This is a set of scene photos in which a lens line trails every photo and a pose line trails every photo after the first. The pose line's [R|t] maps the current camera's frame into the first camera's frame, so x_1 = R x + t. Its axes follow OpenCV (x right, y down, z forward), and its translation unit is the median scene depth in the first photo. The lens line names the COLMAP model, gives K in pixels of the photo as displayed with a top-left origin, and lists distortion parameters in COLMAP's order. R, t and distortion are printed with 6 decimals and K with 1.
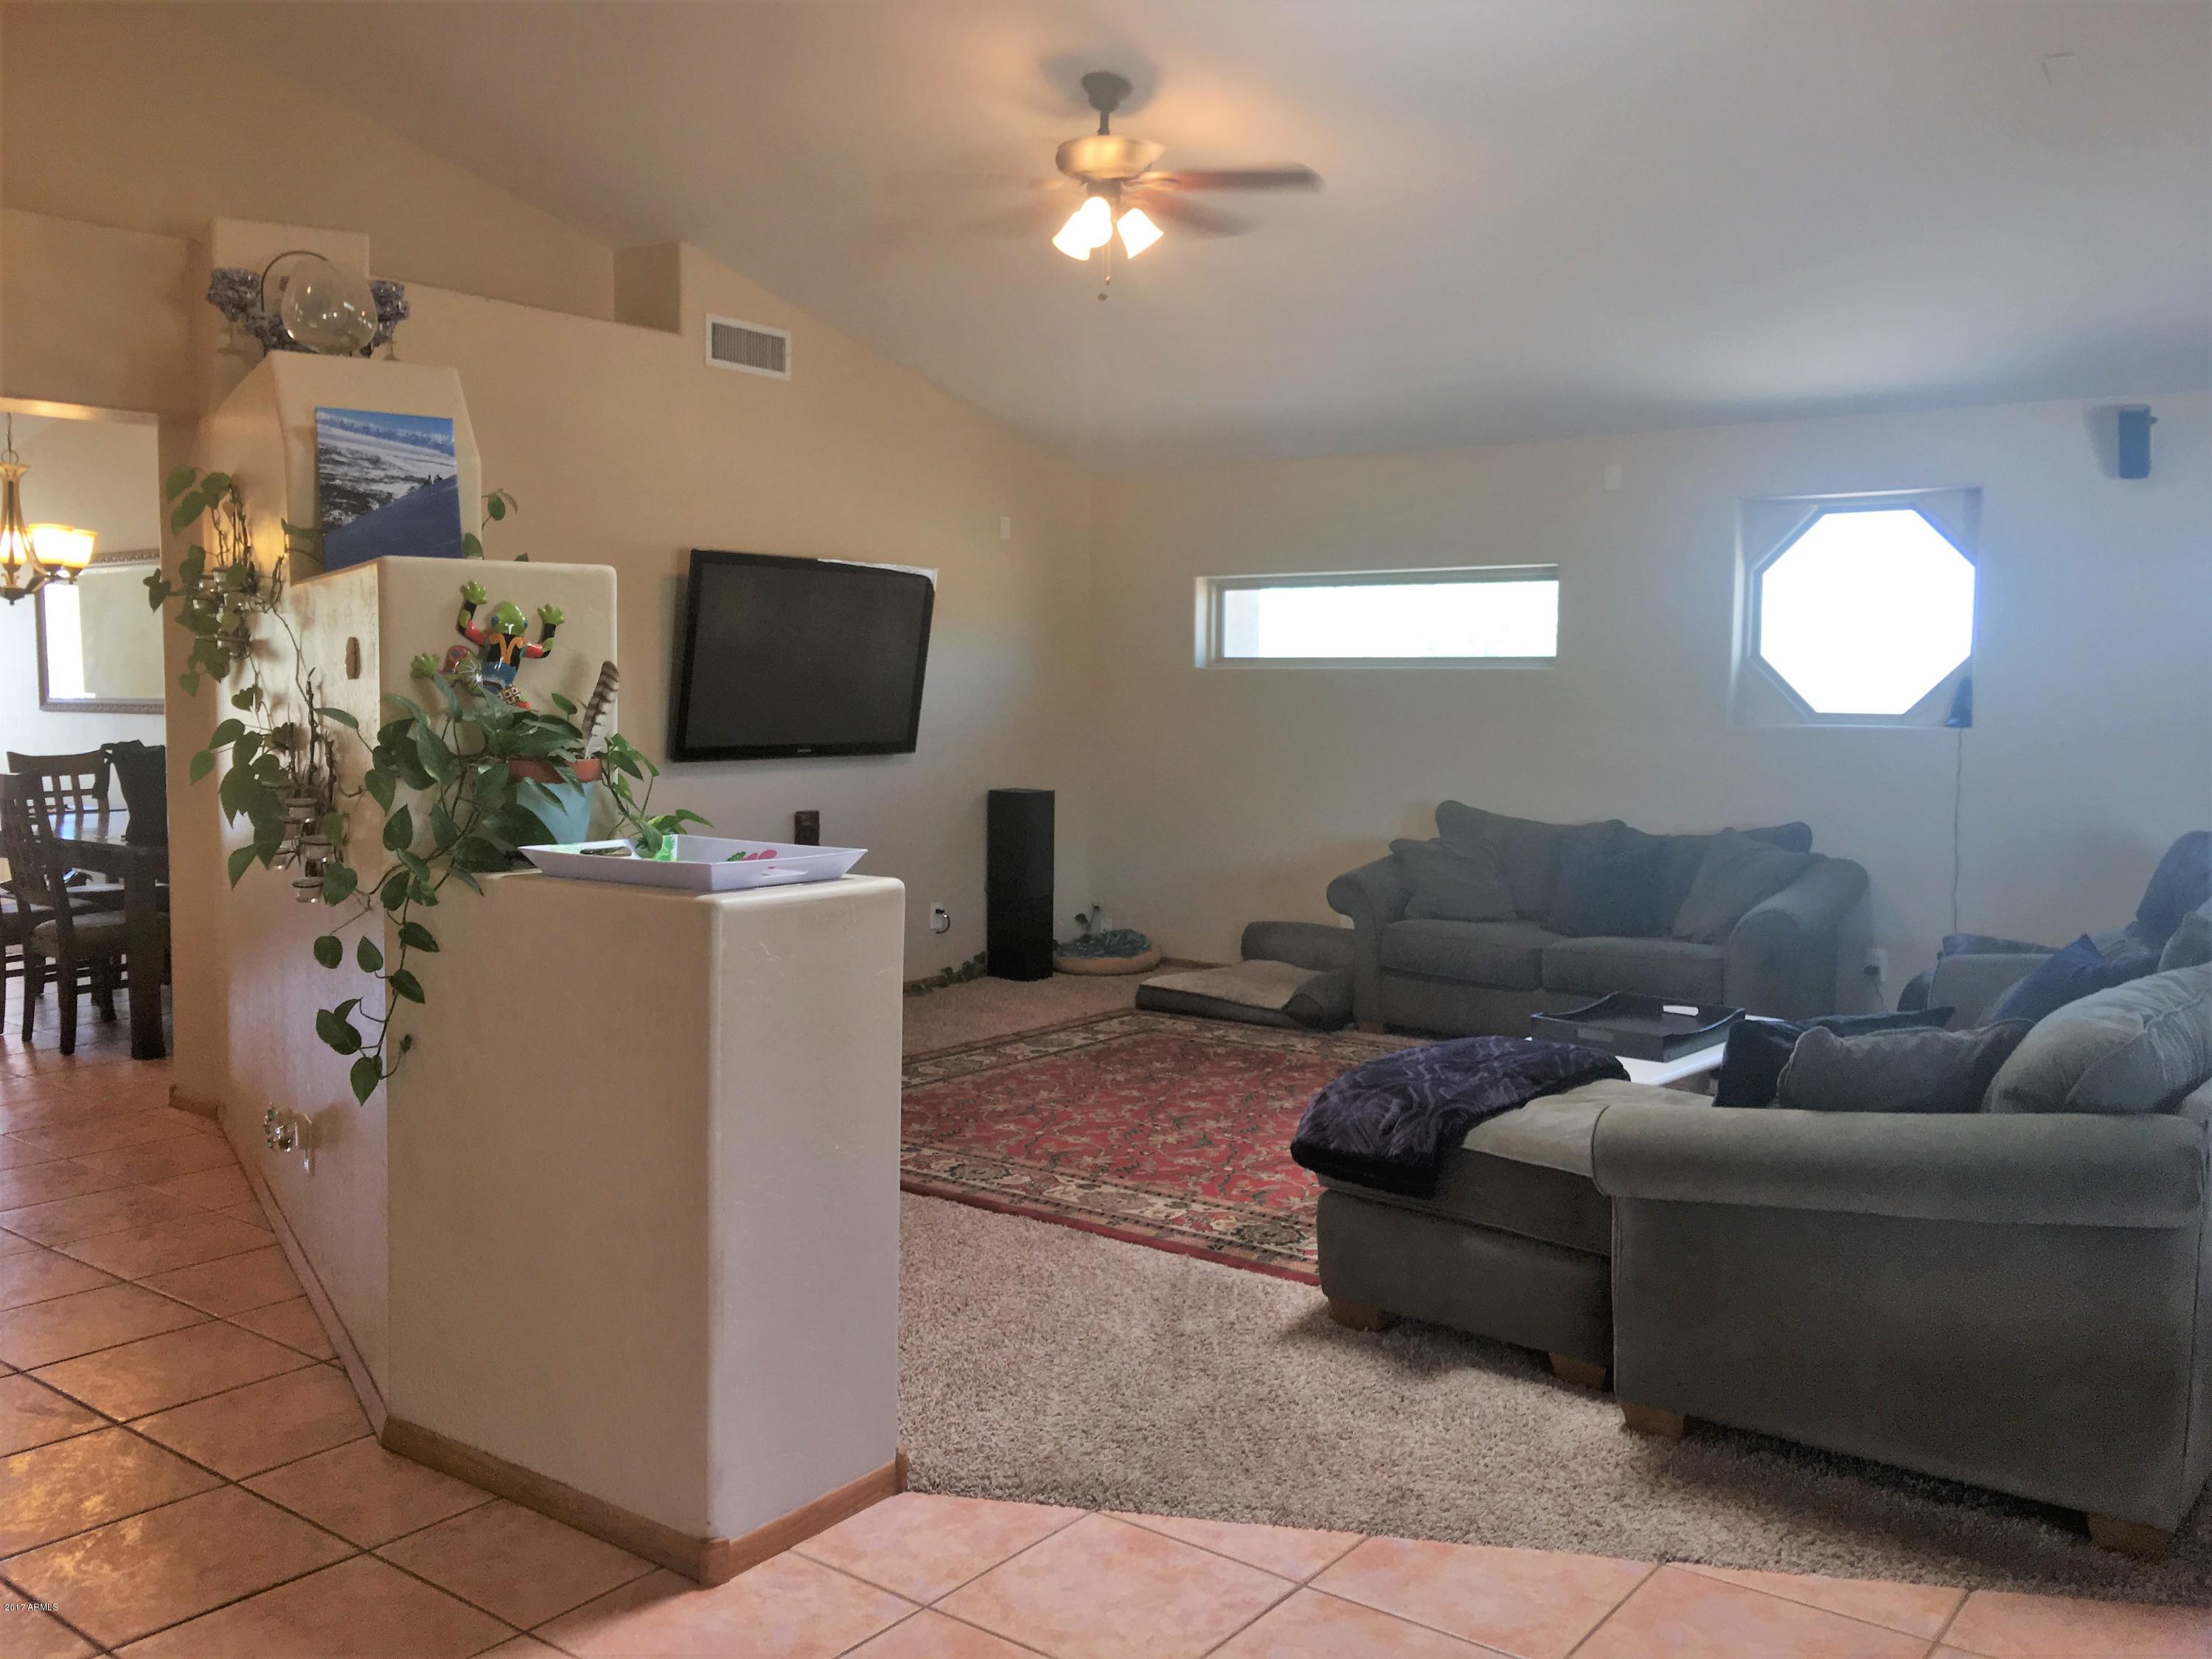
lens RADIAL K [[1880.2, 0, 1106.6], [0, 1880.2, 826.5], [0, 0, 1]] dist [0.082563, -0.138178]
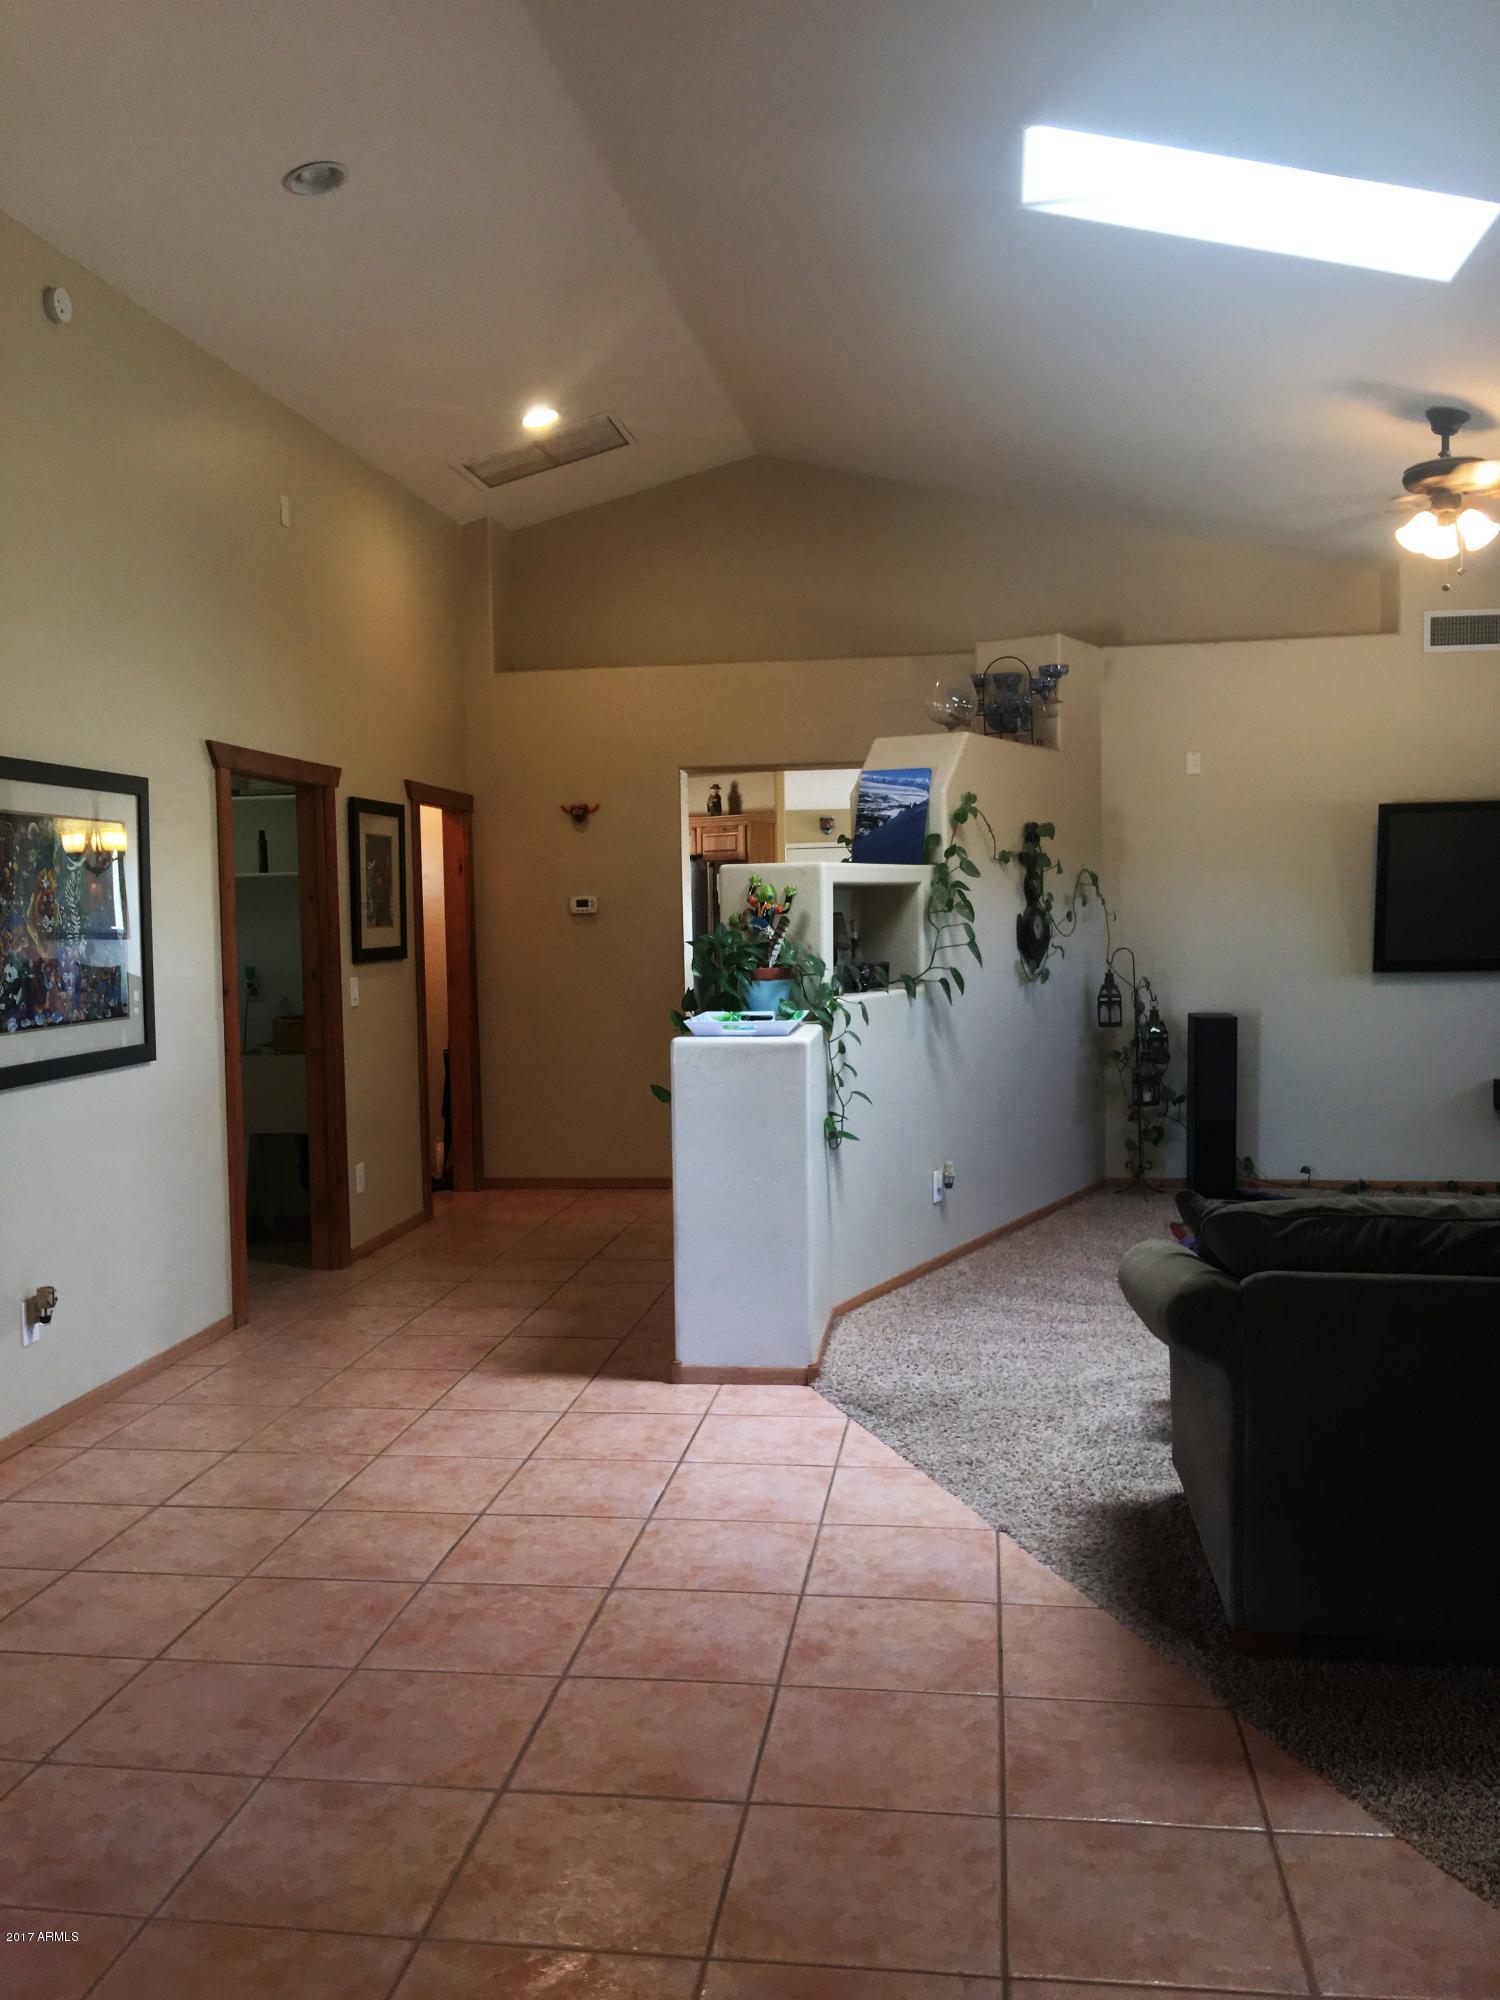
lens RADIAL K [[1700.0, 0, 763.4], [0, 1700.0, 982.4], [0, 0, 1]] dist [0.082563, -0.138178]
pose [[0.491607, 0.024786, -0.870464, 0.945389], [-0.043908, 0.999029, 0.003649, -0.021549], [0.869710, 0.036426, 0.492218, 0.126102]]
